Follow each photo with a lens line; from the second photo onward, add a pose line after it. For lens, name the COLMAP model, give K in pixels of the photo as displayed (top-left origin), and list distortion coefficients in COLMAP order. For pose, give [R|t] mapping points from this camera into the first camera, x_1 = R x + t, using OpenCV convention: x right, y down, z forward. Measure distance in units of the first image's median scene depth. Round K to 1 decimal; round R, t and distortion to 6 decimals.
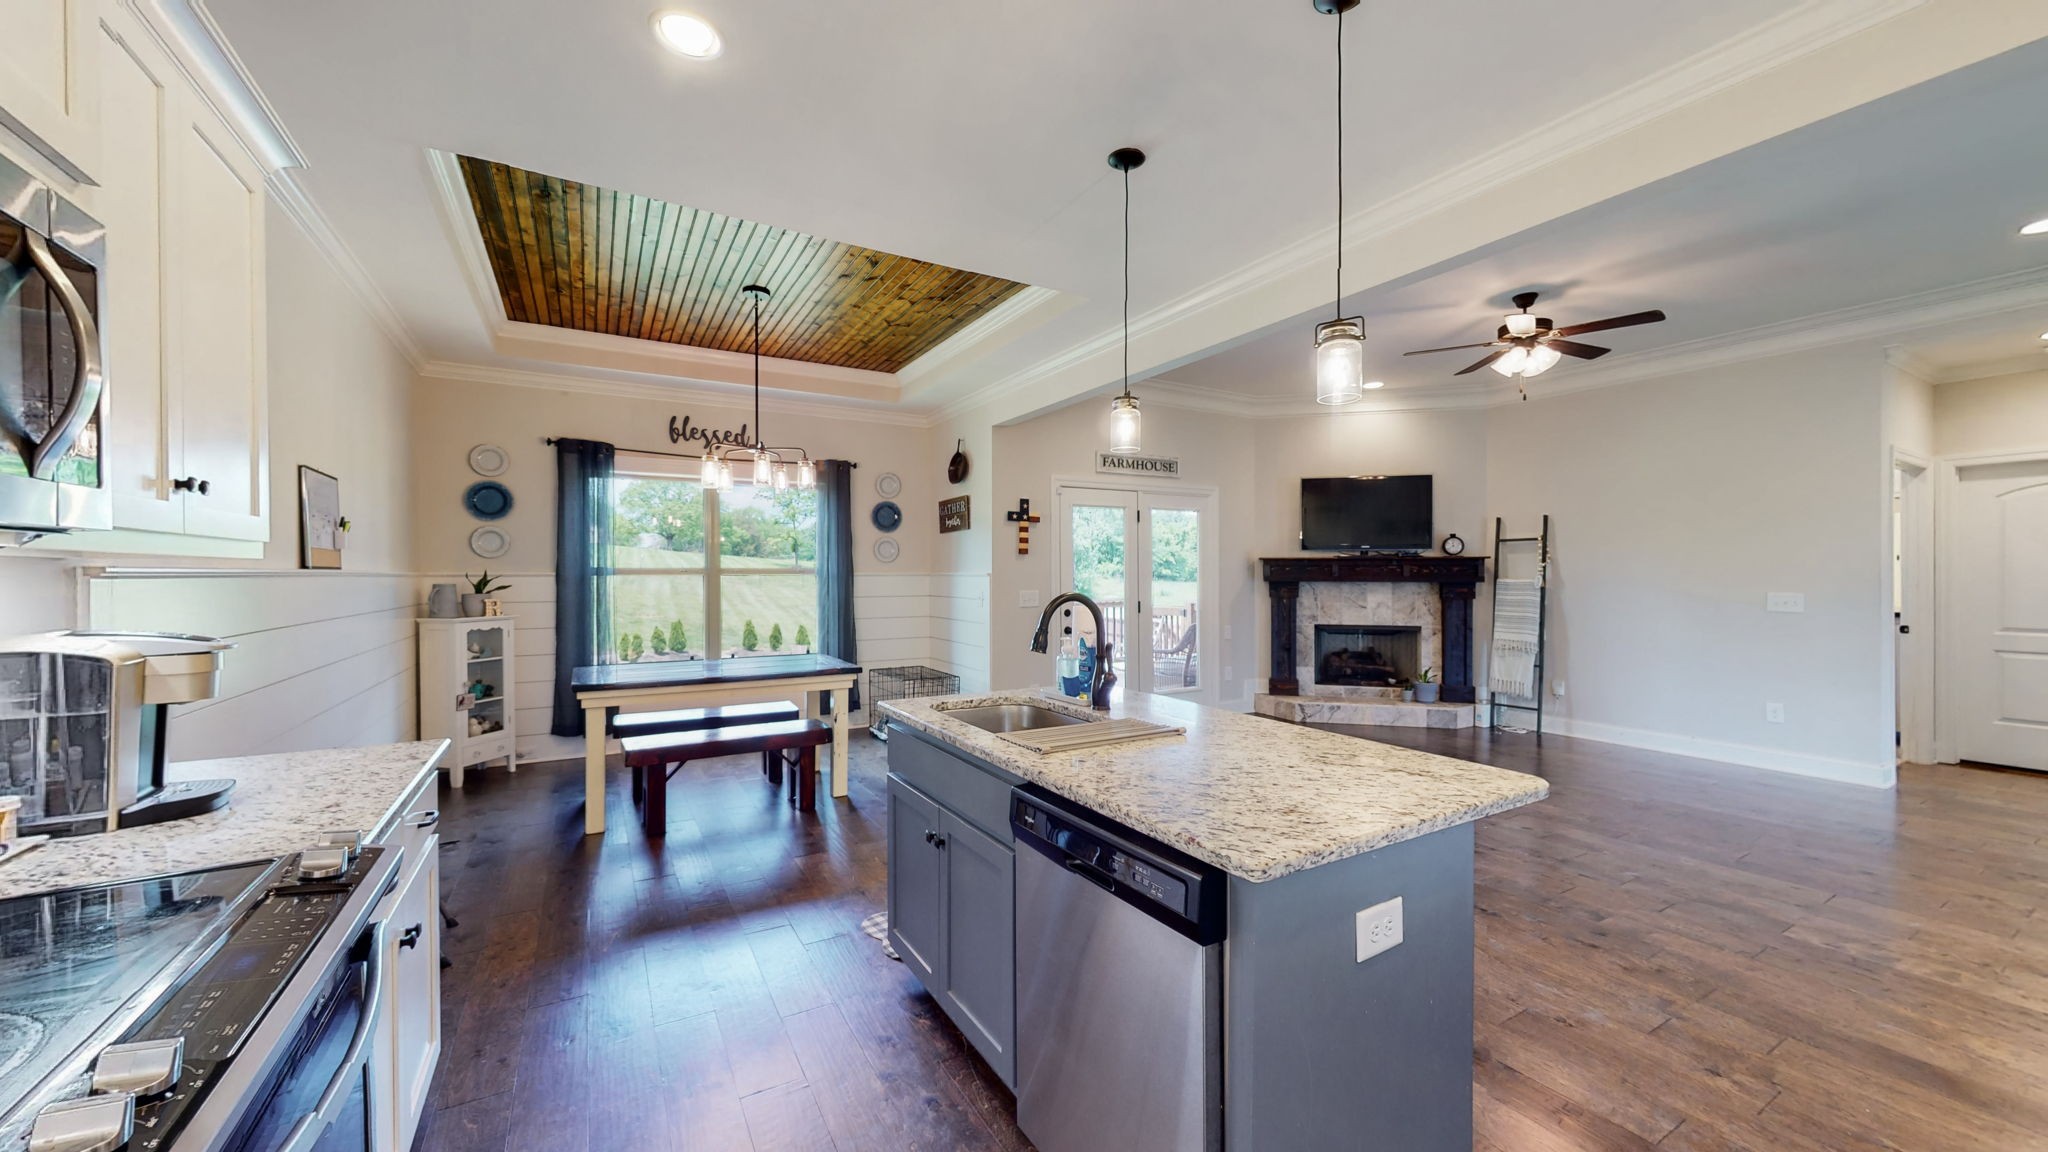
lens RADIAL K [[750.2, 0, 1024.1], [0, 750.2, 579.4], [0, 0, 1]] dist [-0.000636, -0.000159]
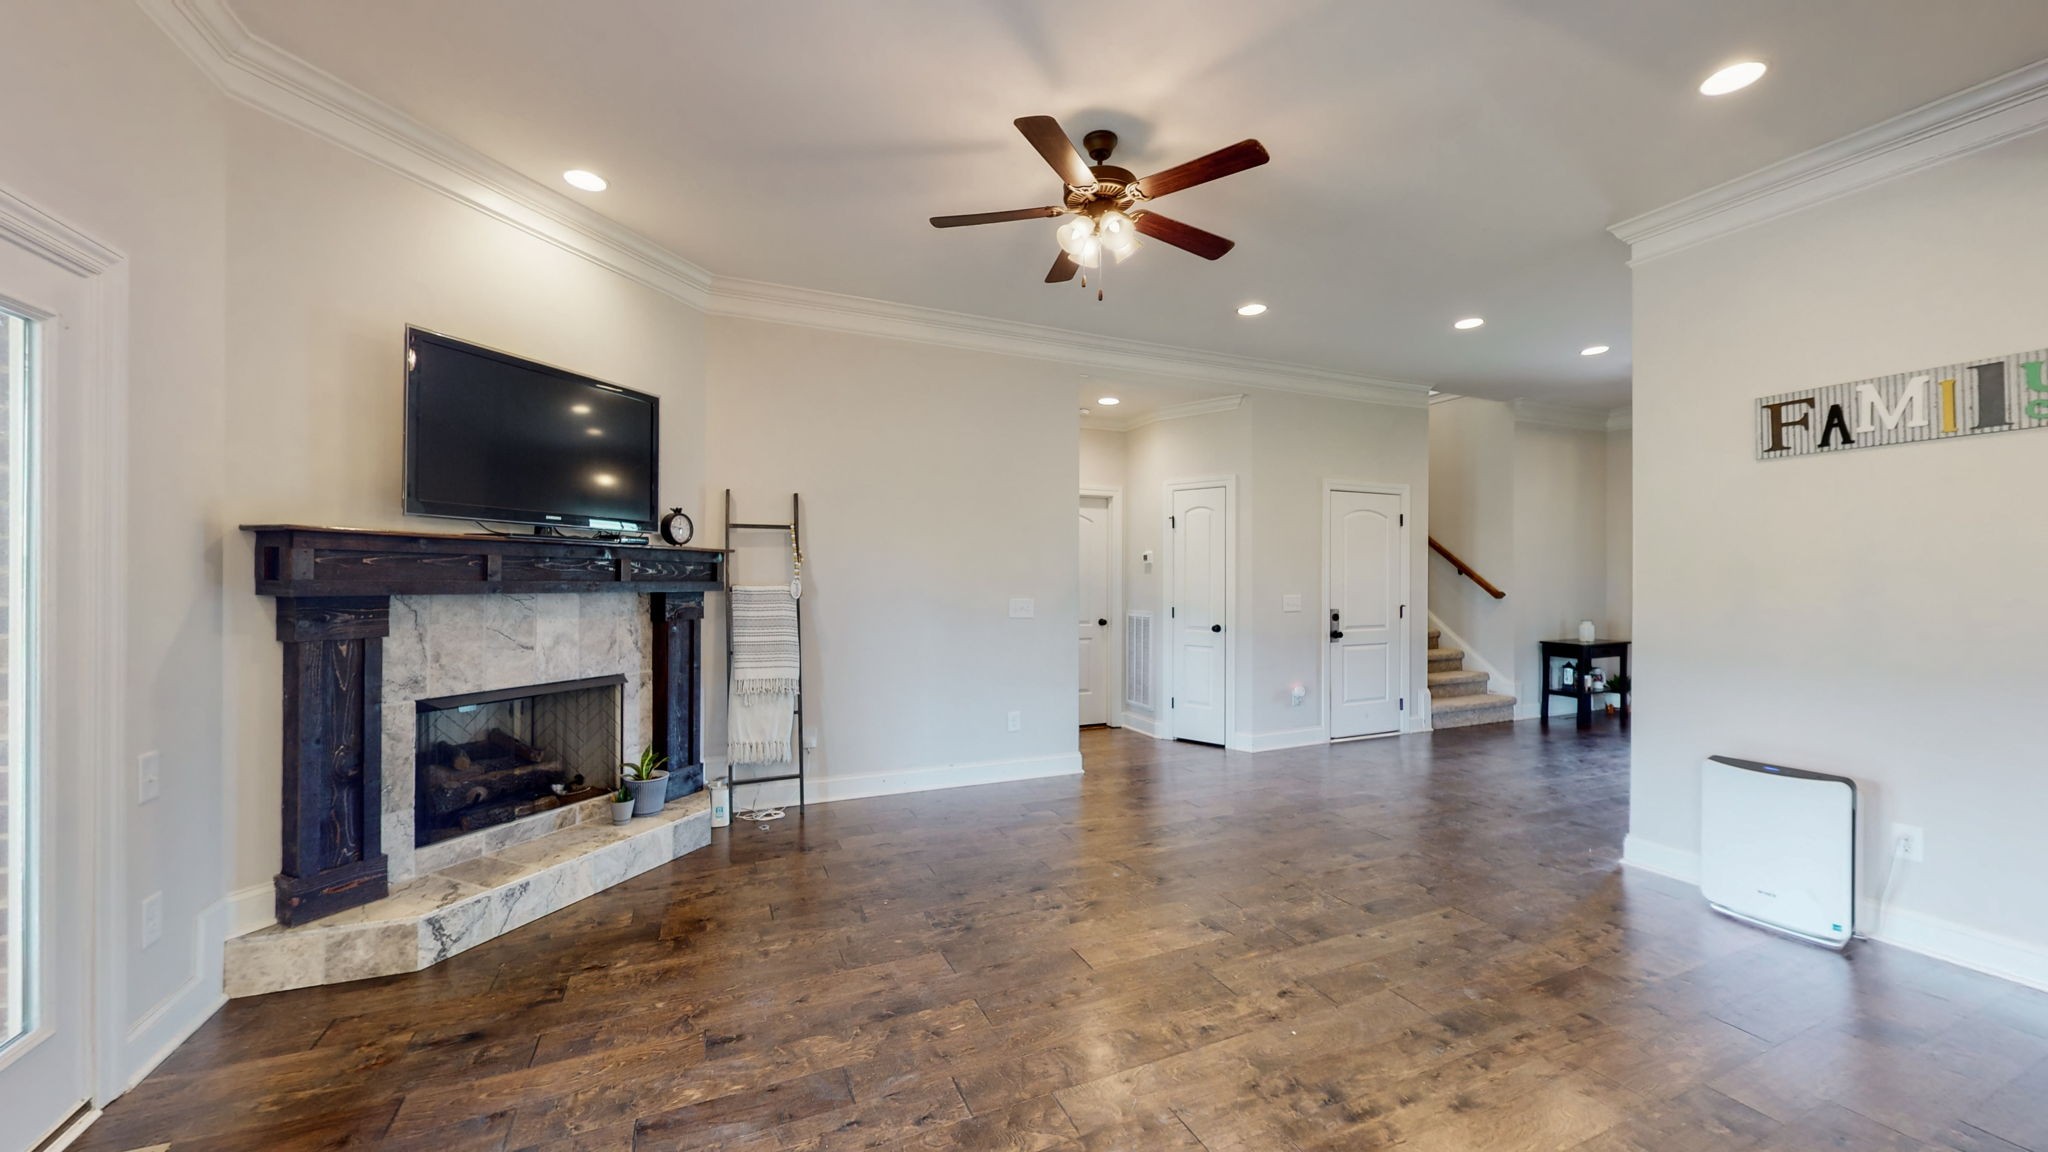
lens RADIAL K [[750.2, 0, 1024.1], [0, 750.2, 579.4], [0, 0, 1]] dist [-0.000636, -0.000159]
pose [[0.105783, 0.001990, 0.994387, 0.023763], [0.002262, 0.999995, -0.002242, -0.003602], [-0.994387, 0.002486, 0.105778, 0.683246]]
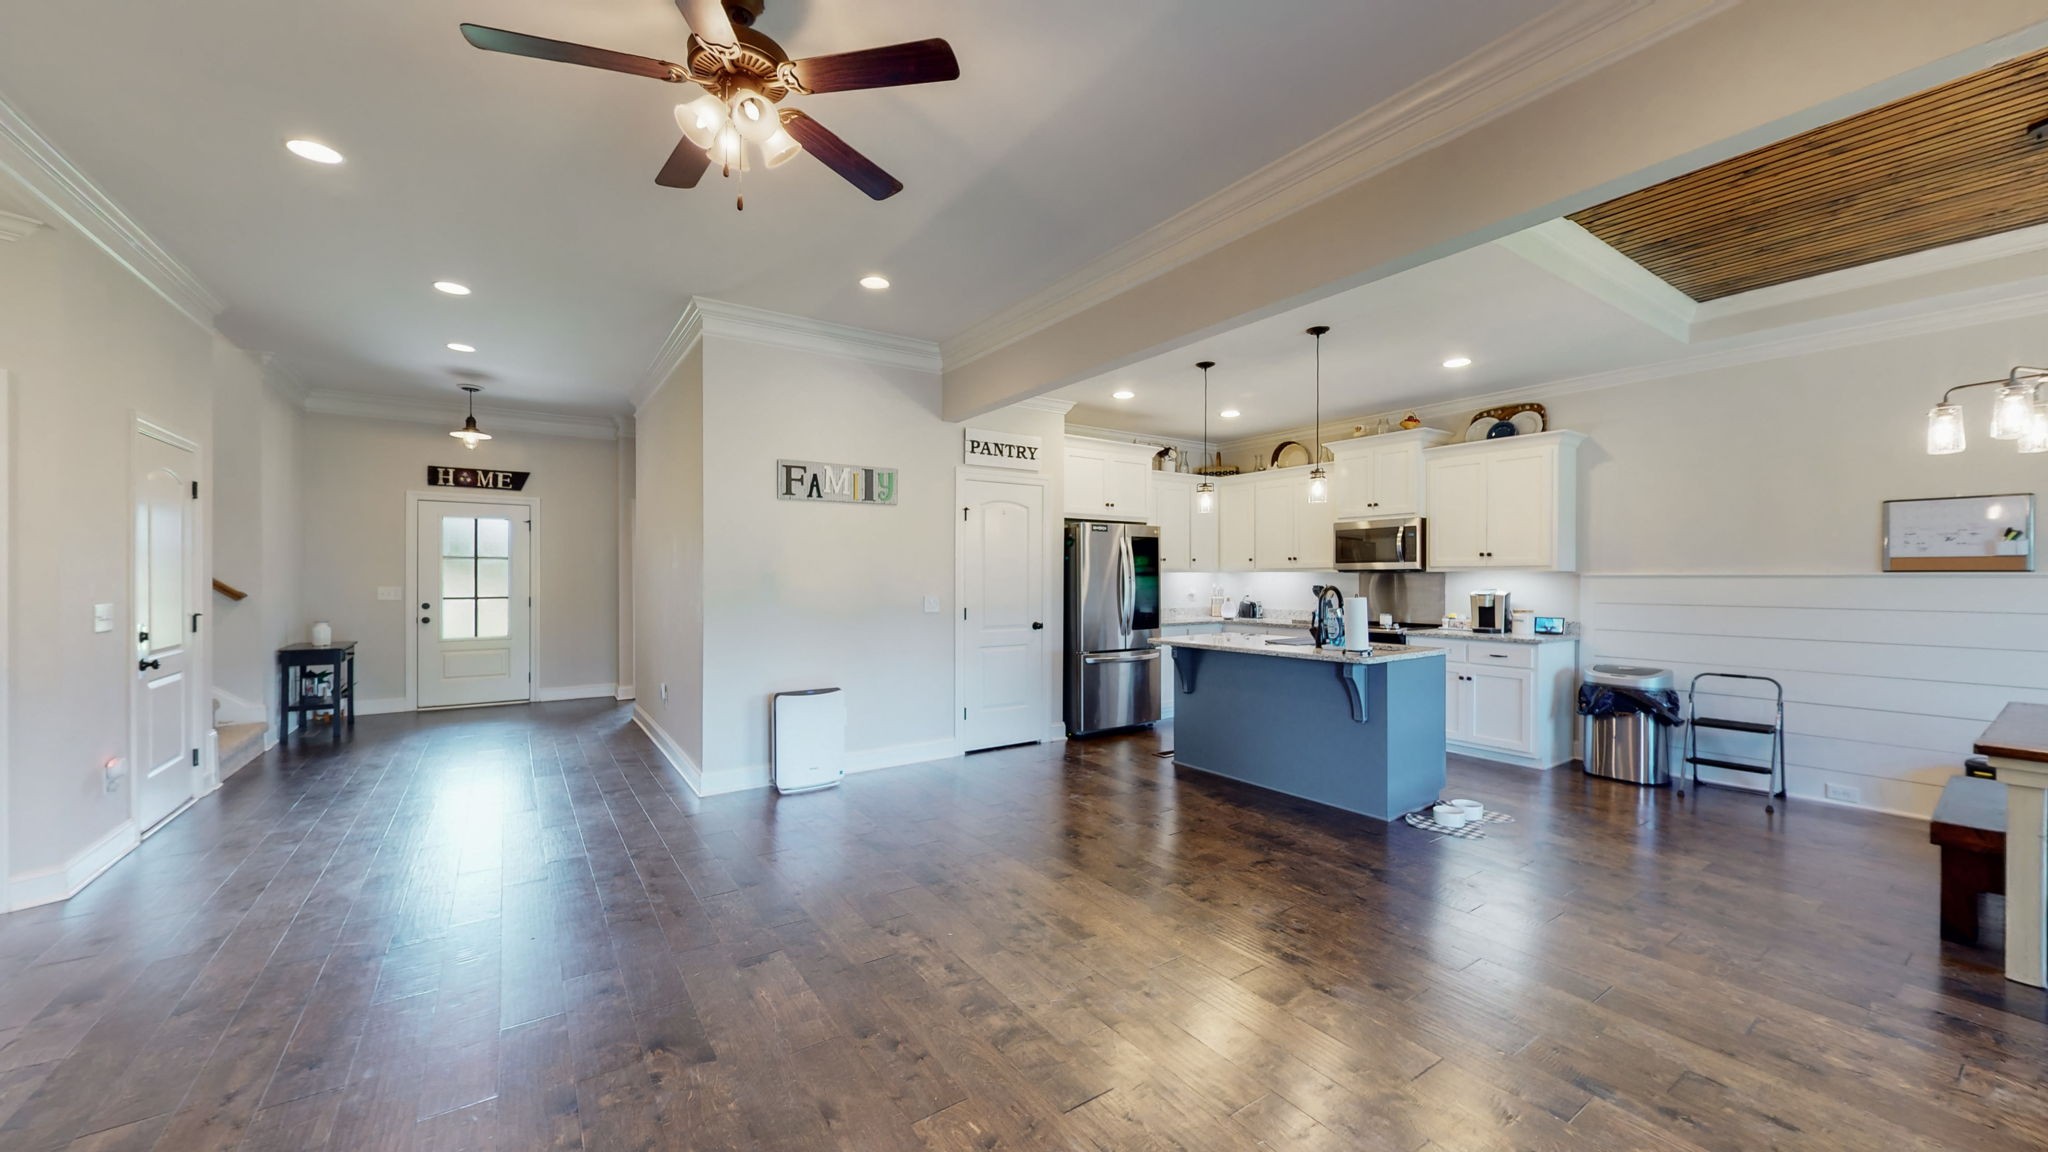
lens RADIAL K [[750.2, 0, 1024.1], [0, 750.2, 579.4], [0, 0, 1]] dist [-0.000636, -0.000159]
pose [[-0.997683, 0.001841, -0.068003, 0.356288], [0.001139, 0.999946, 0.010367, -0.007689], [0.068018, 0.010266, -0.997631, 1.025101]]
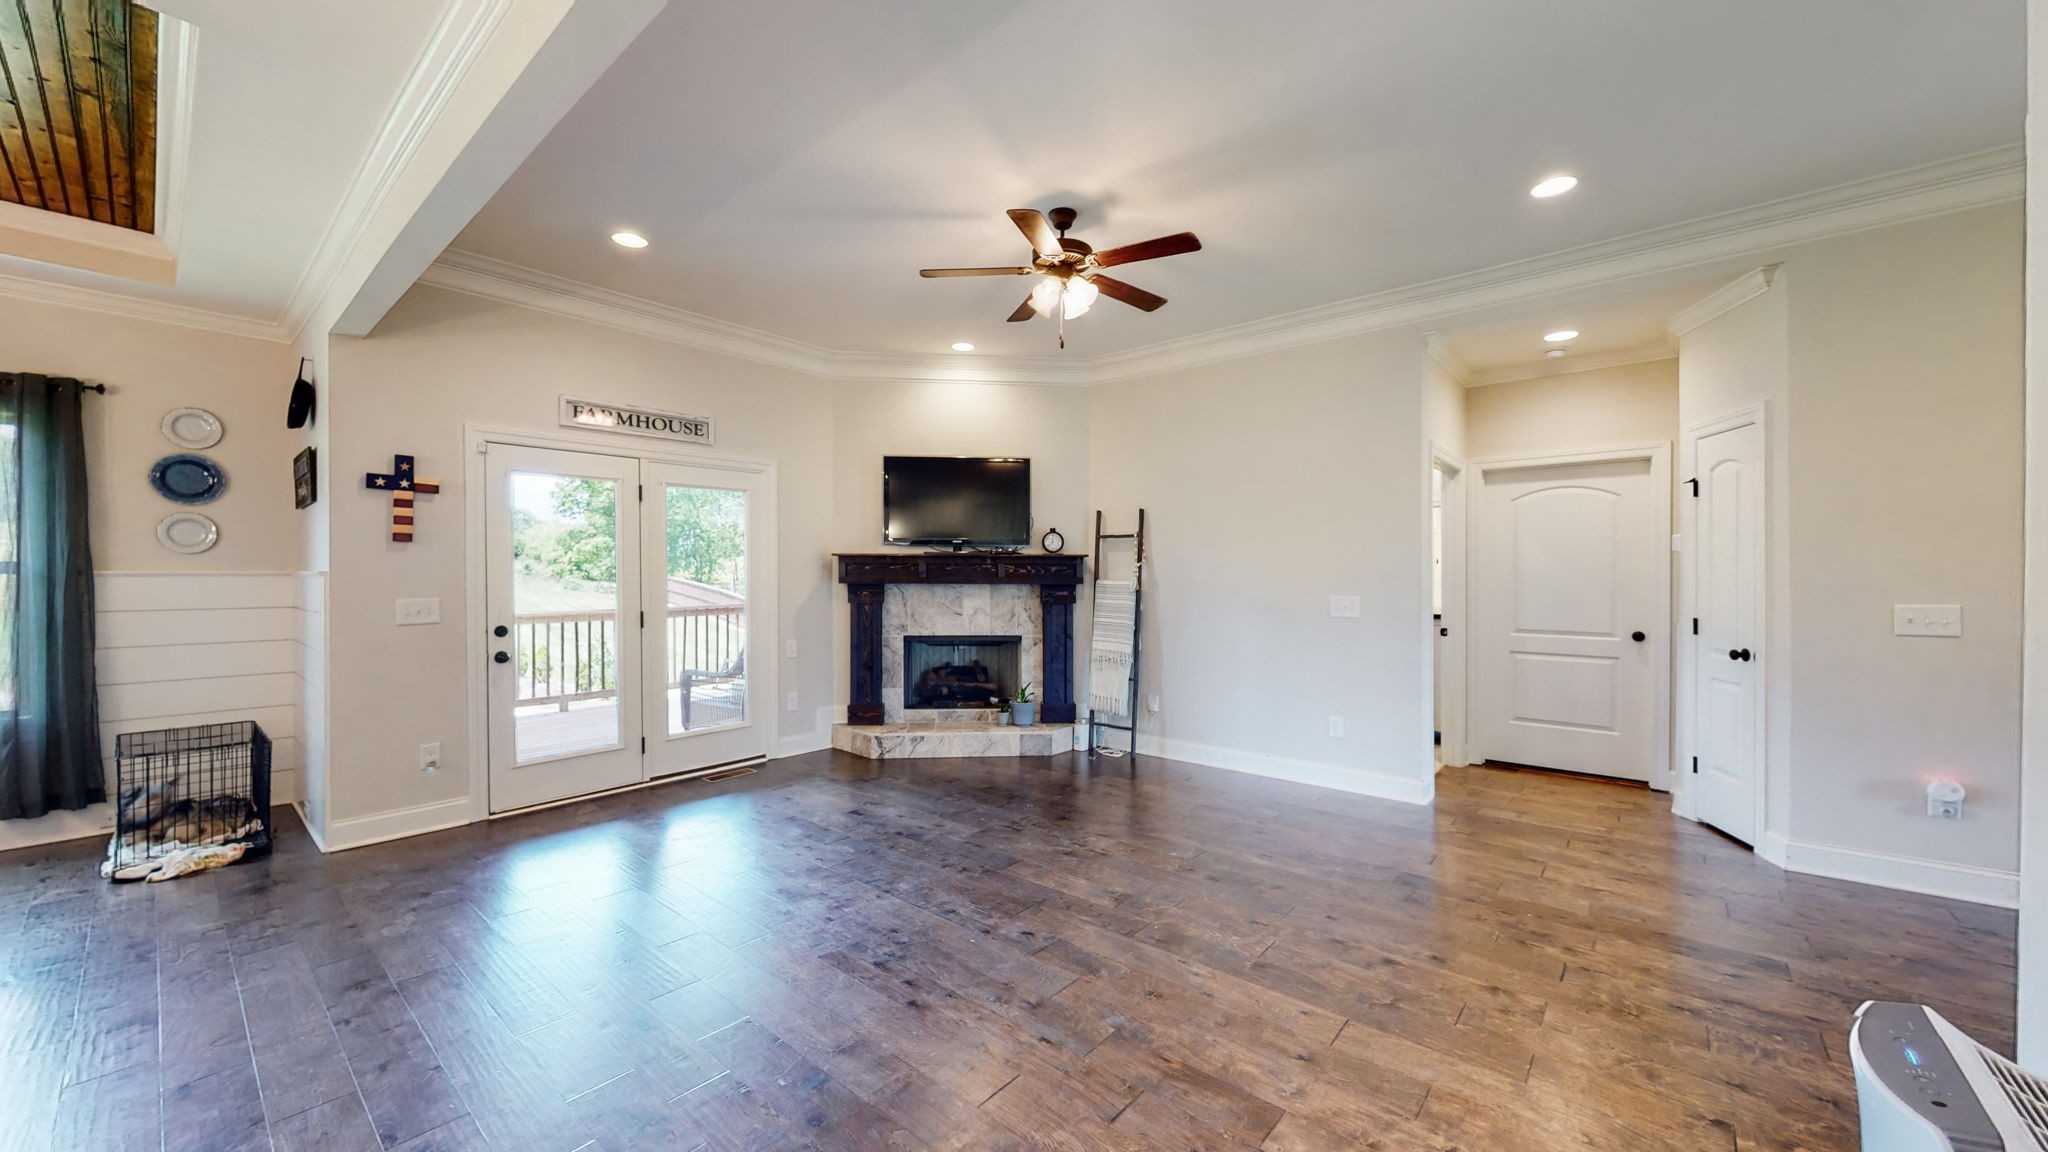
lens RADIAL K [[751.4, 0, 1024.0], [0, 751.4, 576.0], [0, 0, 1]] dist [0.000256, -0.000020]
pose [[0.943769, 0.002173, 0.330600, 0.258653], [-0.000639, 0.999989, -0.004748, -0.001563], [-0.330606, 0.004269, 0.943759, 0.197201]]
